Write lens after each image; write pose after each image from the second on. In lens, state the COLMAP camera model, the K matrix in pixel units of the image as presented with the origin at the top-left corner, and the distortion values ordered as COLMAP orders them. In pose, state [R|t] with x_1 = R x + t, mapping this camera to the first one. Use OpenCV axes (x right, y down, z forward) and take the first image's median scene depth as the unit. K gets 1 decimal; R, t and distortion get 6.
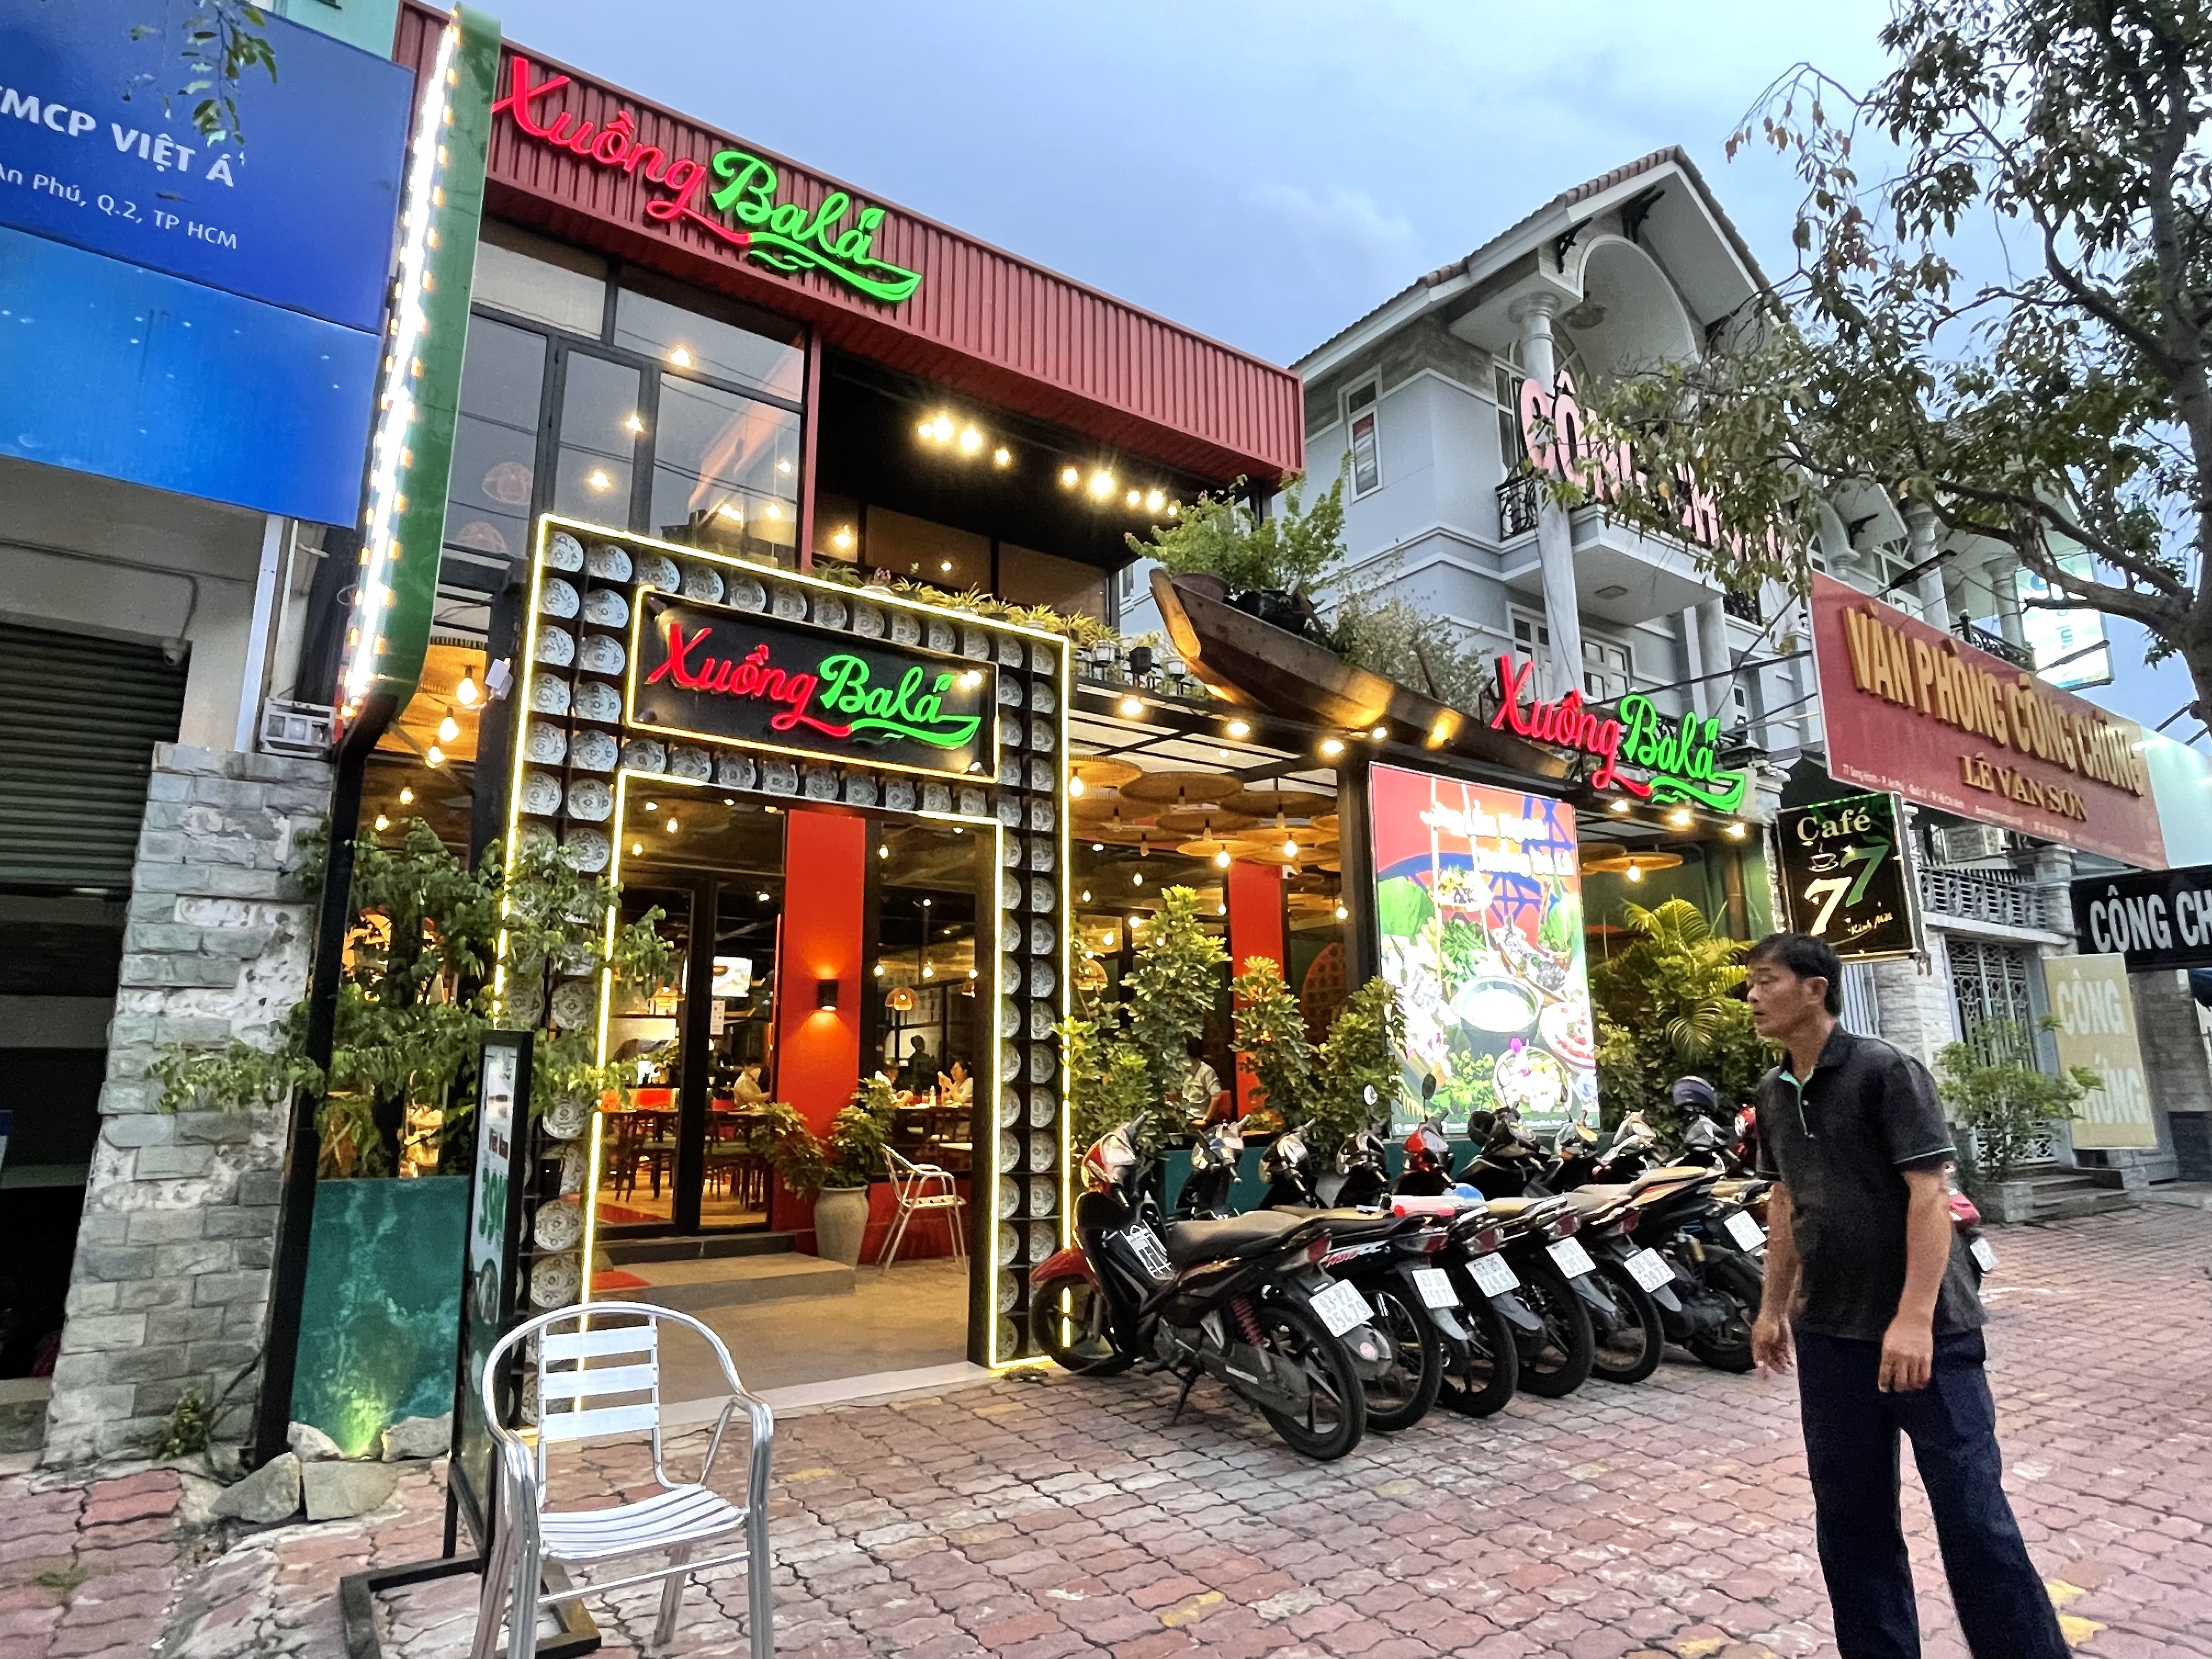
lens RADIAL K [[1237.5, 0, 1105.2], [0, 1237.5, 825.3], [0, 0, 1]] dist [-0.000874, -0.001516]
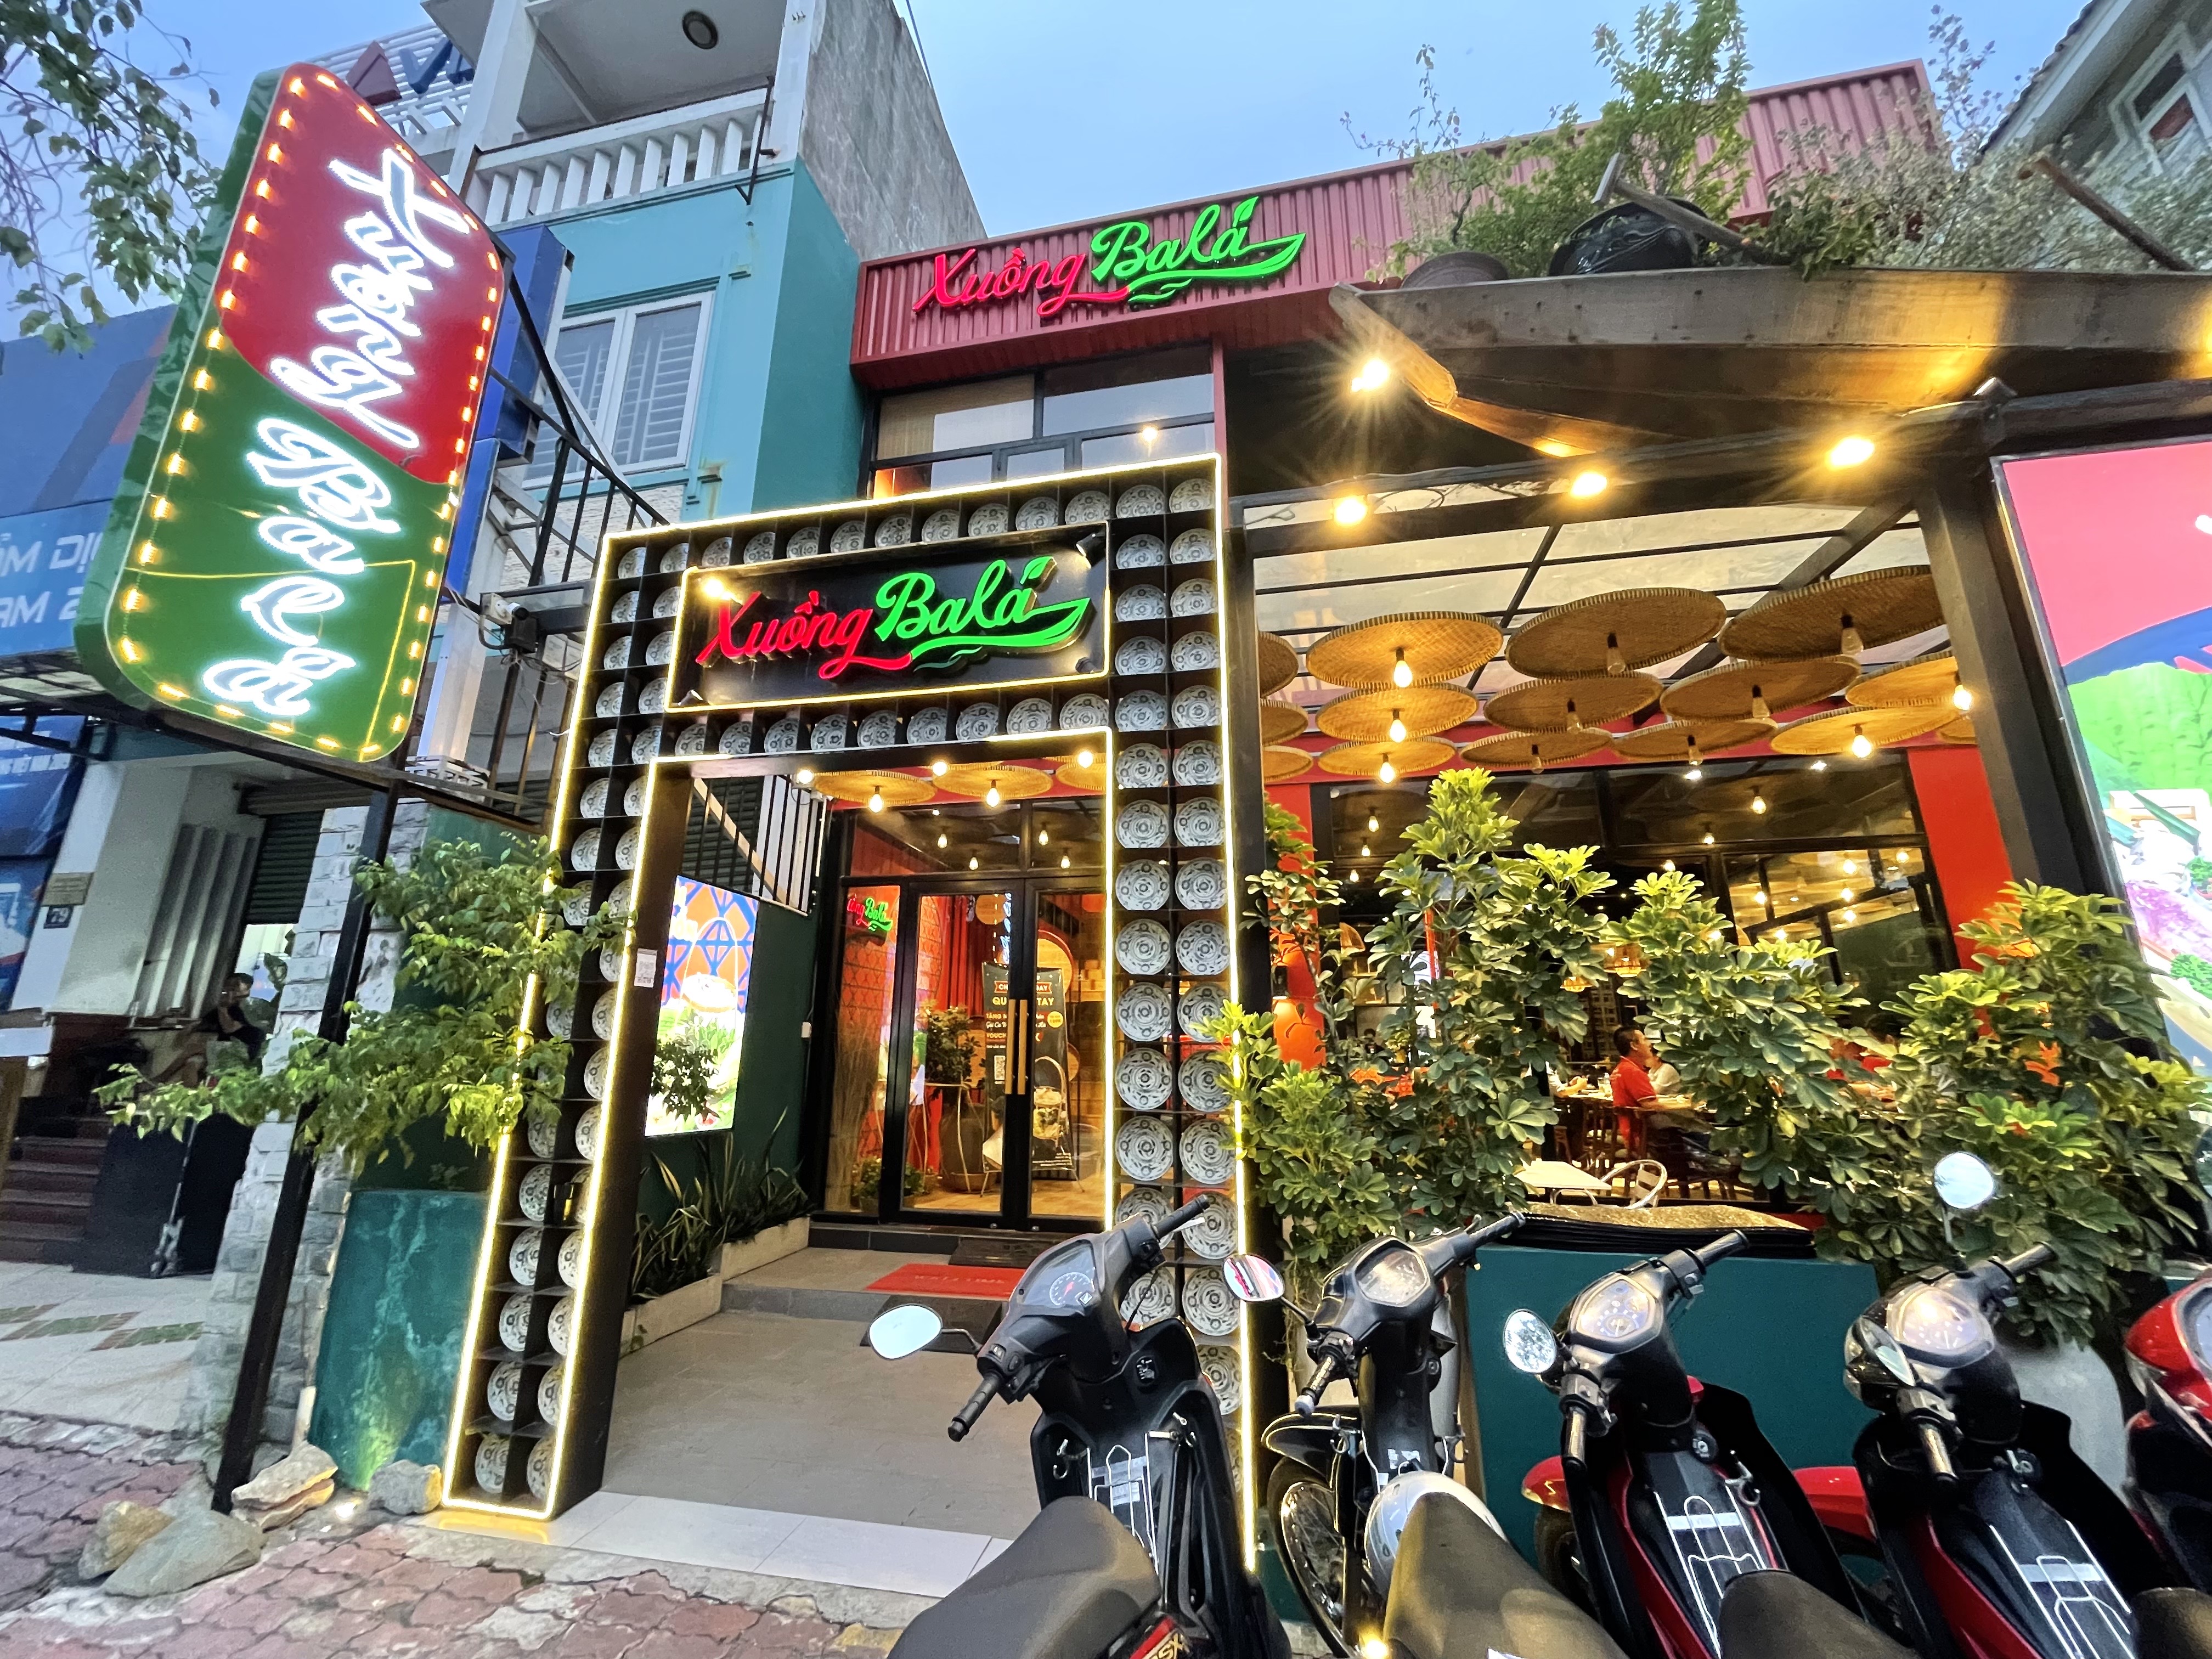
lens RADIAL K [[887.2, 0, 1108.9], [0, 887.2, 821.3], [0, 0, 1]] dist [-0.000176, 0.000327]
pose [[0.680939, -0.178076, -0.710359, 0.269168], [0.144289, 0.983596, -0.108259, 0.106825], [0.717985, -0.028779, 0.695464, 0.667399]]
